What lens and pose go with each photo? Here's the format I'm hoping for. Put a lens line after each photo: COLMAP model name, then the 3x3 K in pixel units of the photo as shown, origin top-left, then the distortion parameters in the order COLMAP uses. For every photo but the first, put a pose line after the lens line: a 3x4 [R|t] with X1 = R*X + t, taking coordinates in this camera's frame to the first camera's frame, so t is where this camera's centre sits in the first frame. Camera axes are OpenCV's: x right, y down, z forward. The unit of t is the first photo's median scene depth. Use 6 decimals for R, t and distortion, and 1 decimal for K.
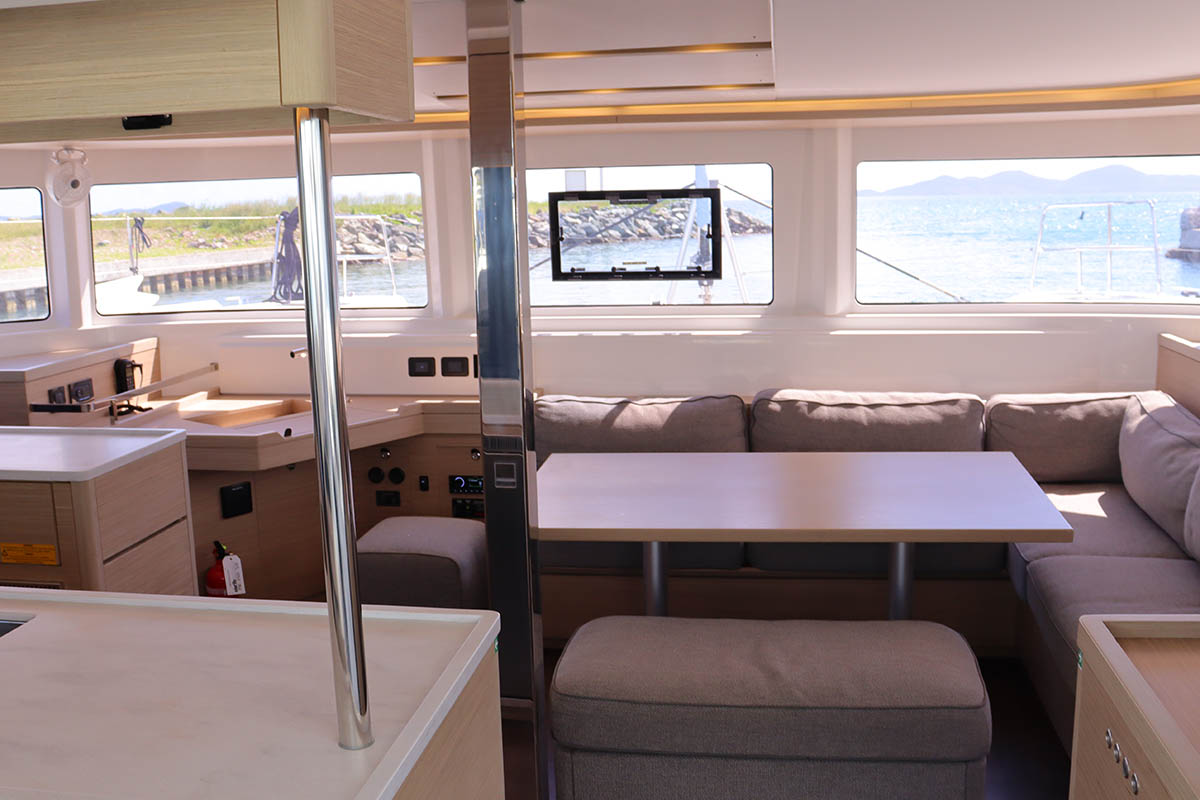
lens RADIAL K [[1237.6, 0, 600.0], [0, 1237.6, 400.0], [0, 0, 1]] dist [-0.323986, 0.522915]
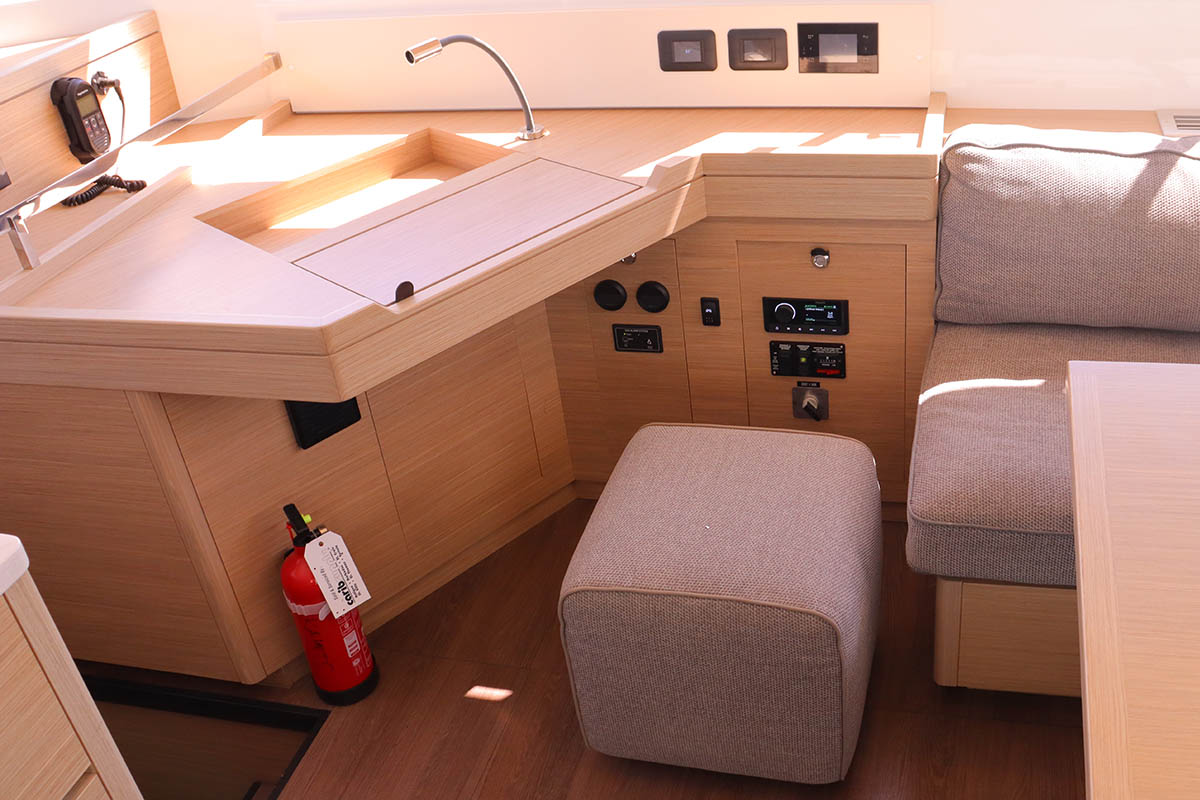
lens RADIAL K [[1168.9, 0, 655.8], [0, 1168.9, 398.9], [0, 0, 1]] dist [-0.224623, 0.331750]
pose [[0.992720, -0.008103, -0.120169, -0.109923], [0.054915, 0.918444, 0.391720, -0.082739], [0.107194, -0.395468, 0.912203, 0.564696]]
